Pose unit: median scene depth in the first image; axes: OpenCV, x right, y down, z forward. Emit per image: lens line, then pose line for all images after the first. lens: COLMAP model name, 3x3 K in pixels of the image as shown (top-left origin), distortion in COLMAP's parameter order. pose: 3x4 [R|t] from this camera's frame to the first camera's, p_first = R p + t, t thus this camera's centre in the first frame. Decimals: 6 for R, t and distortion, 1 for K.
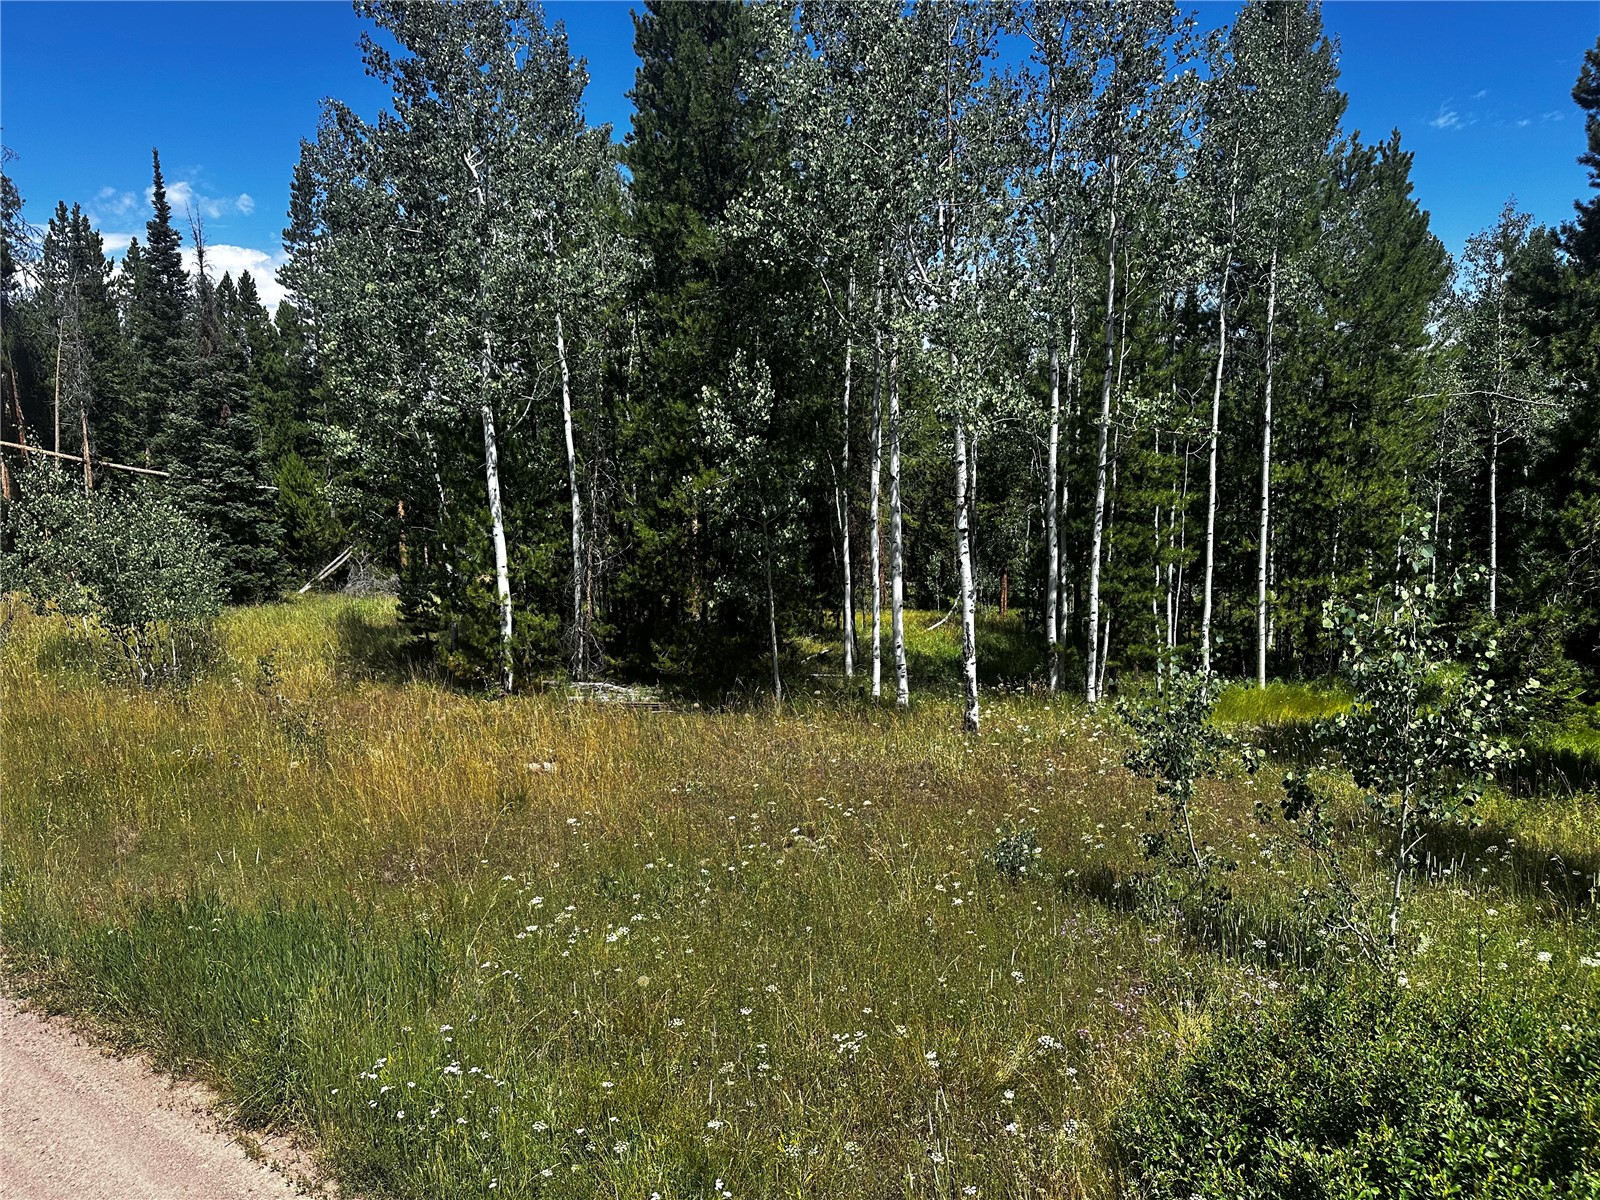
lens RADIAL K [[1131.2, 0, 818.4], [0, 1131.2, 600.7], [0, 0, 1]] dist [0.066504, -0.070620]
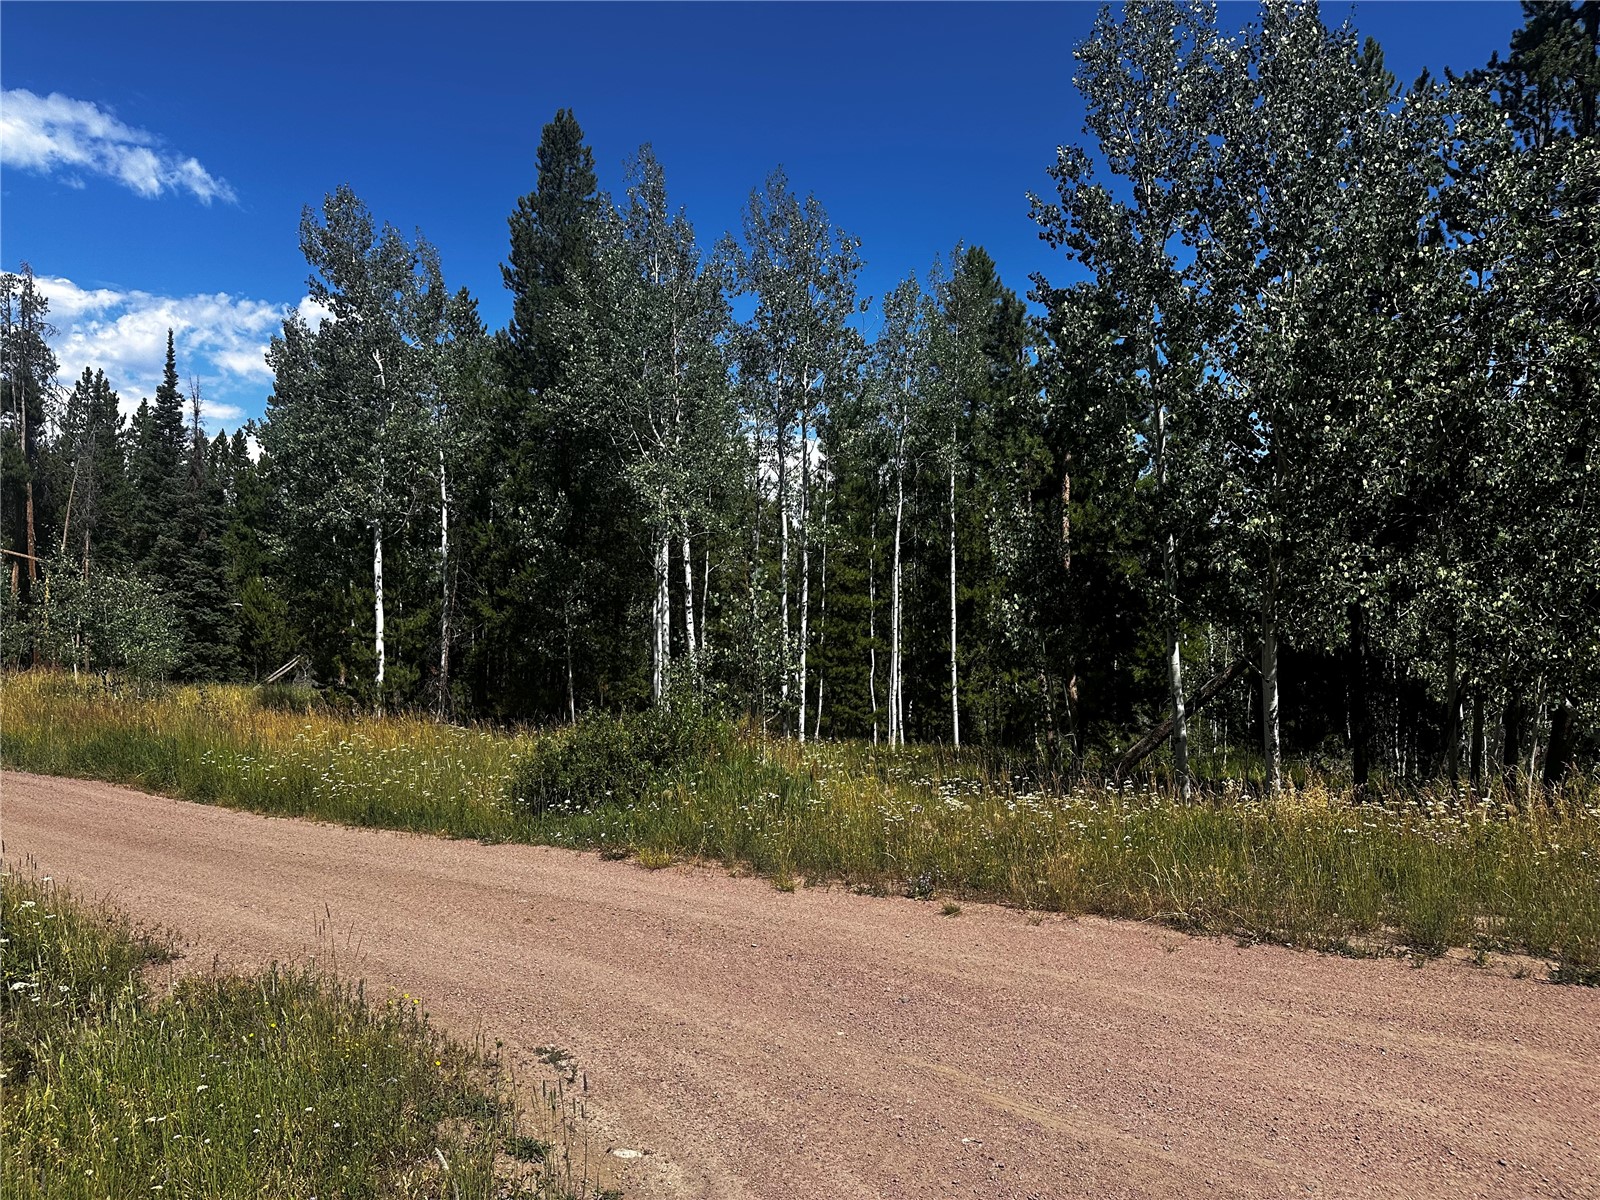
lens RADIAL K [[1140.2, 0, 800.6], [0, 1140.2, 607.0], [0, 0, 1]] dist [0.102743, -0.113826]
pose [[0.999442, 0.032867, -0.005938, 0.253769], [-0.033381, 0.988822, -0.145319, 0.131932], [0.001095, 0.145436, 0.989367, -0.423515]]
